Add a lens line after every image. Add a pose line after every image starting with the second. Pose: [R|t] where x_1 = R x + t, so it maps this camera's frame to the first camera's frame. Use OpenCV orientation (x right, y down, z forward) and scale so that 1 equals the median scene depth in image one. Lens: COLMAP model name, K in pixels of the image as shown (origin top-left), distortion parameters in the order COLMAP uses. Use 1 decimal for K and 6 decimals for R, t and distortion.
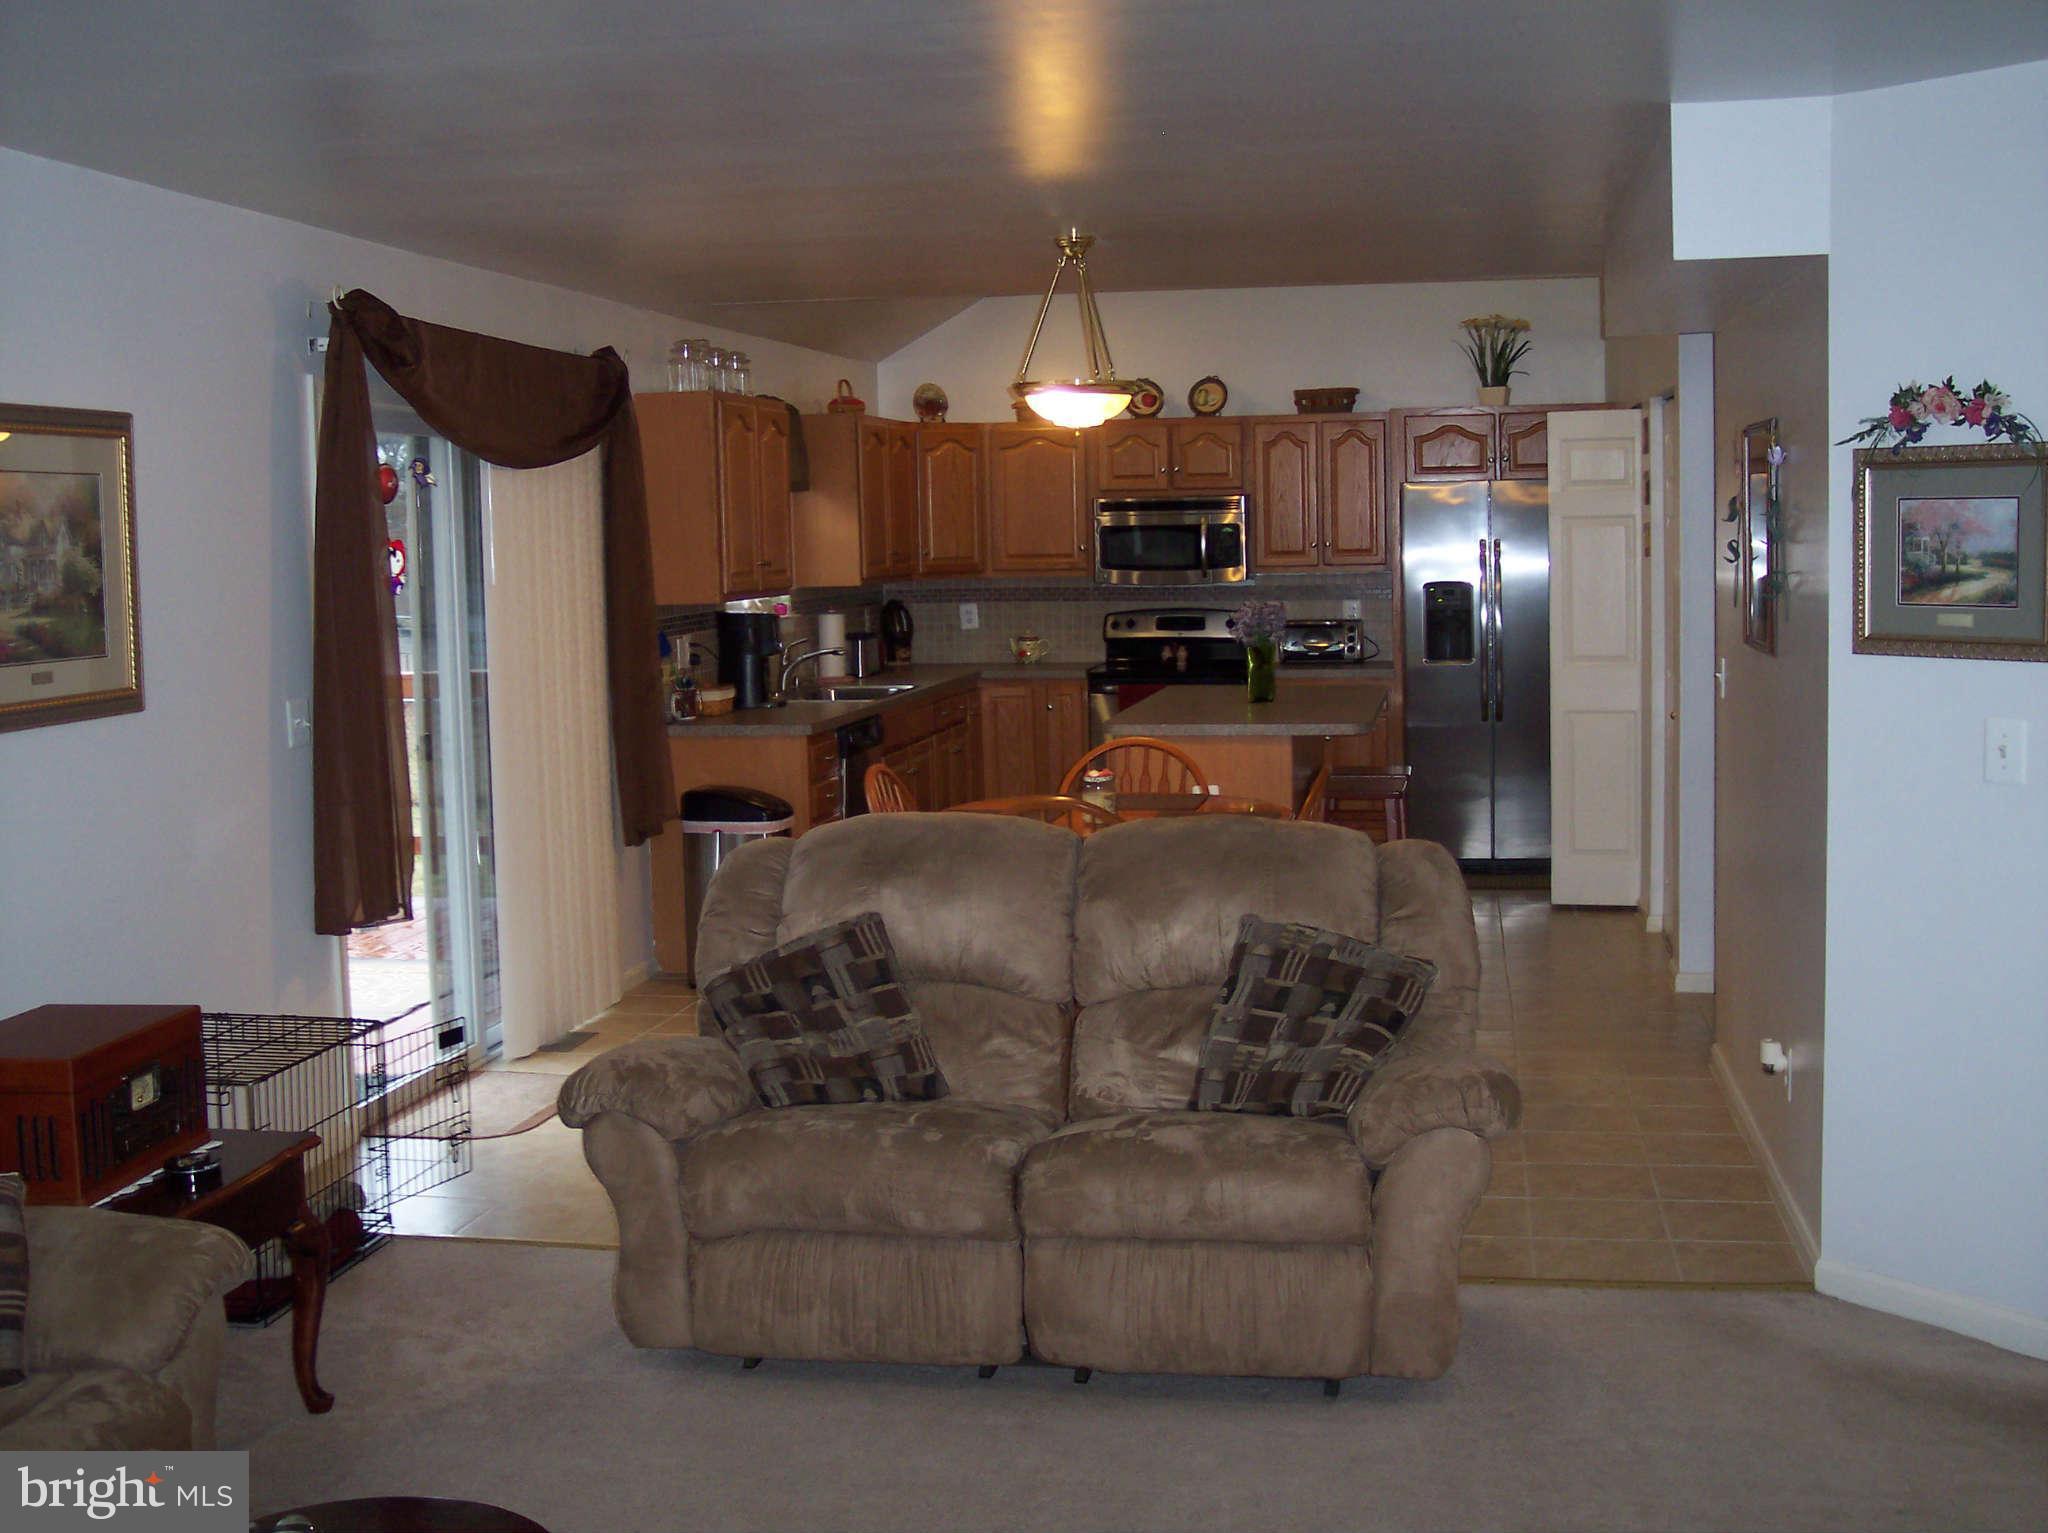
lens RADIAL K [[2358.0, 0, 1030.9], [0, 2358.0, 727.1], [0, 0, 1]] dist [-0.094392, 0.060921]
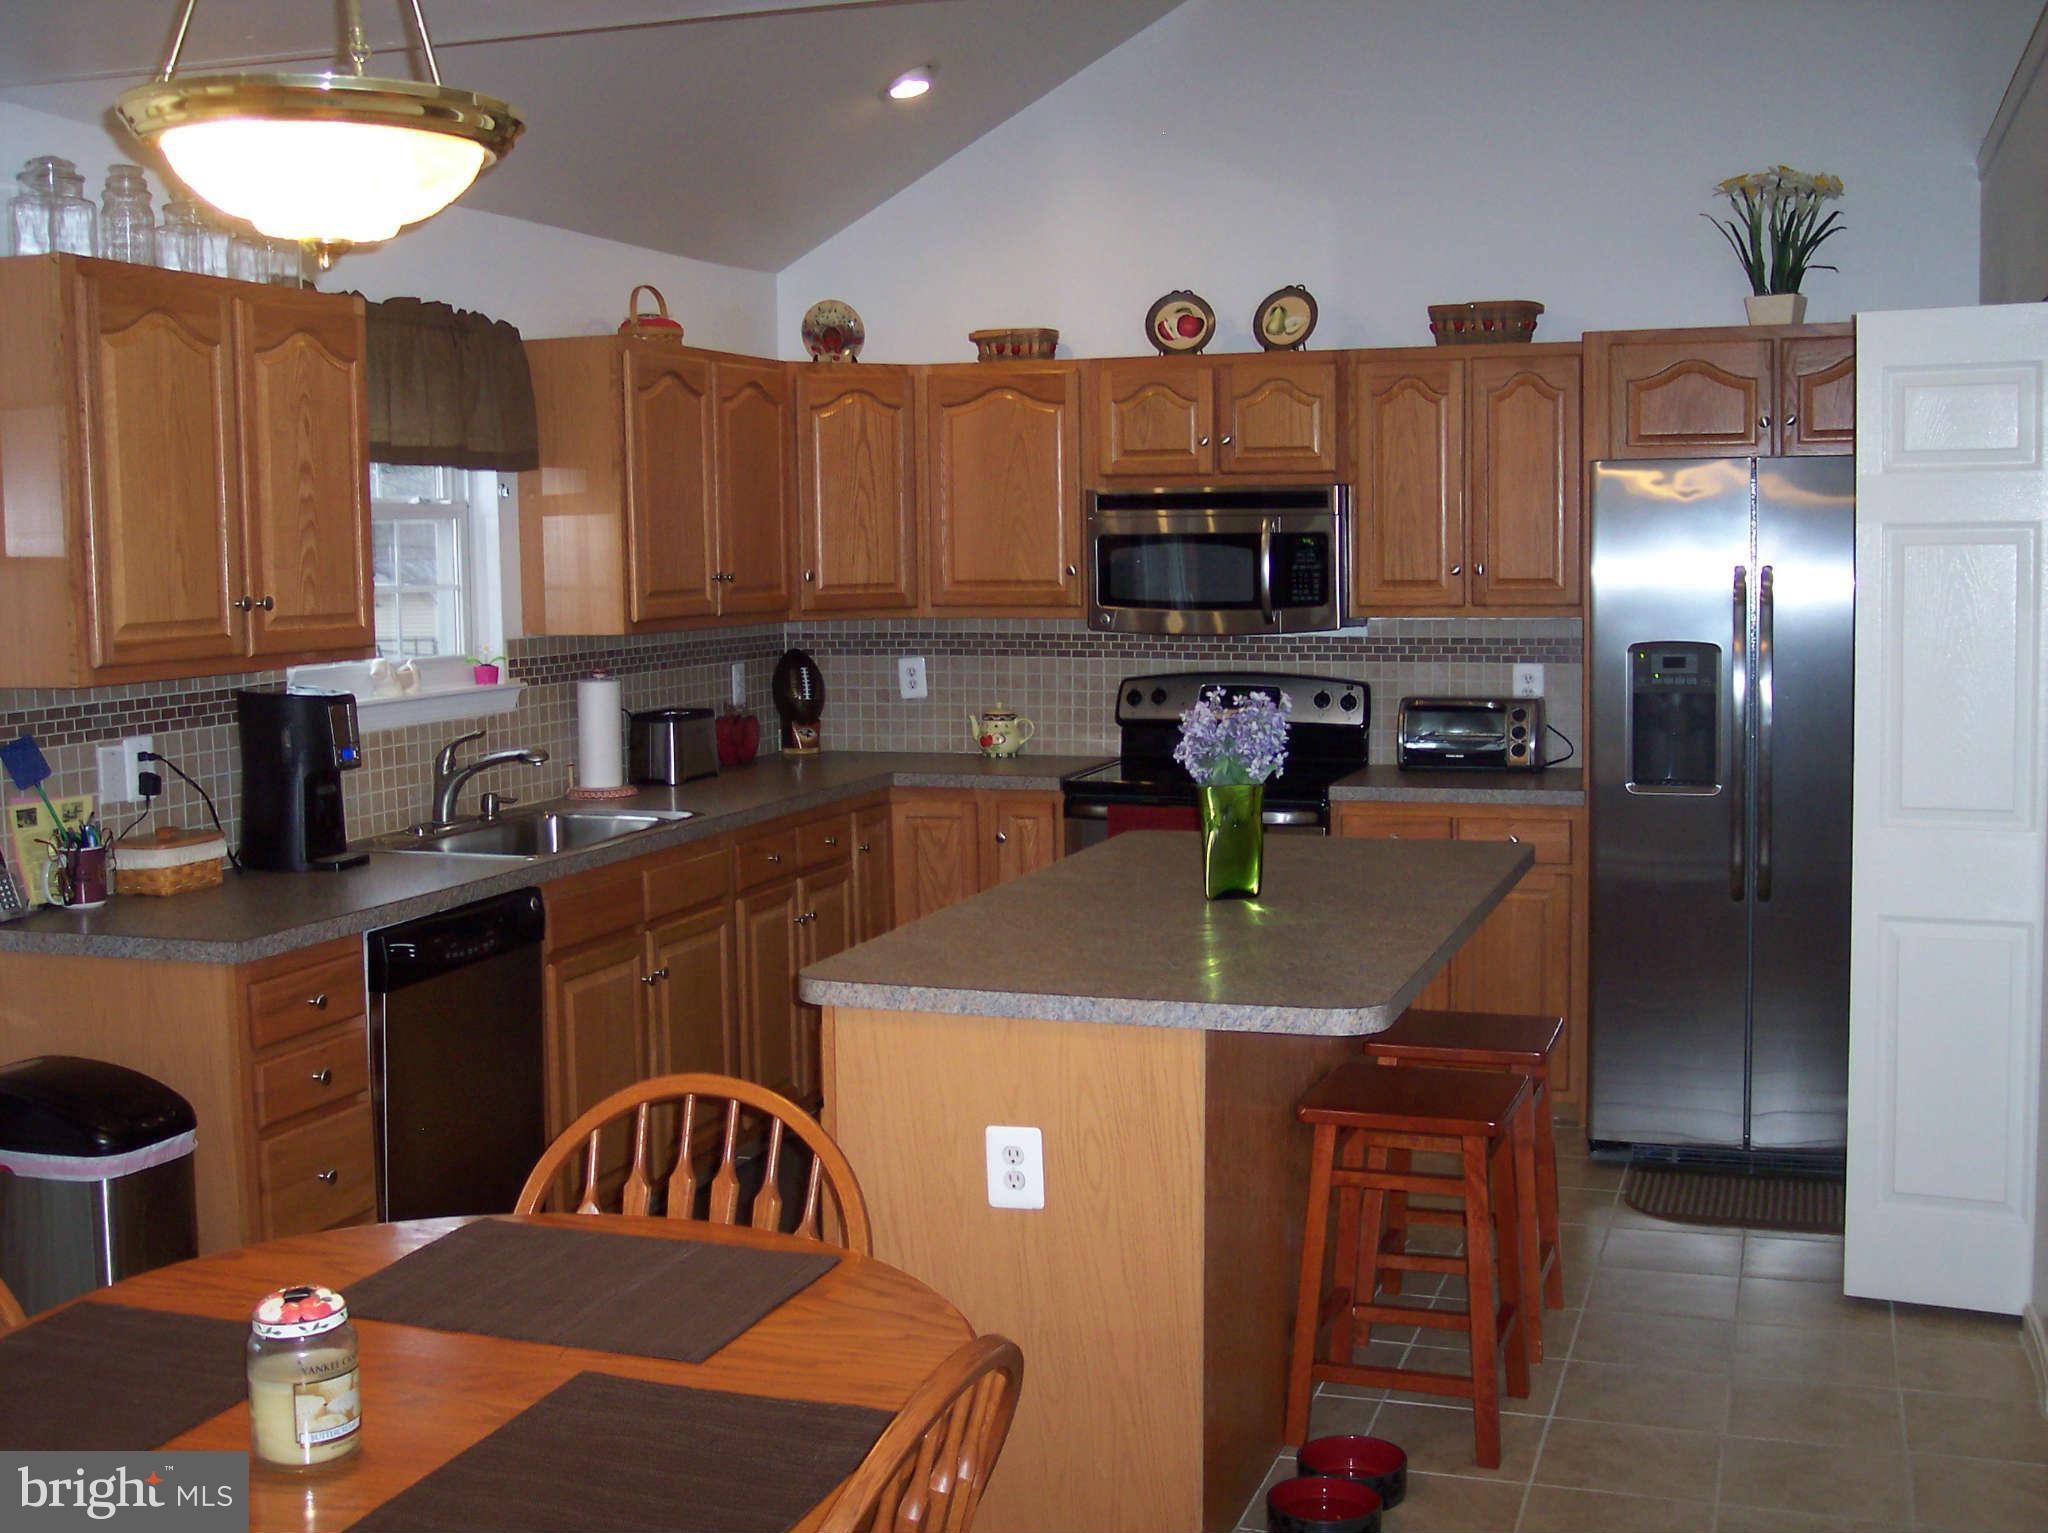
lens RADIAL K [[2358.0, 0, 1030.9], [0, 2358.0, 727.1], [0, 0, 1]] dist [-0.094392, 0.060921]
pose [[0.989426, 0.020084, -0.143643, 0.099627], [-0.020494, 0.999789, -0.001377, -0.035389], [0.143585, 0.004306, 0.989629, 0.406545]]
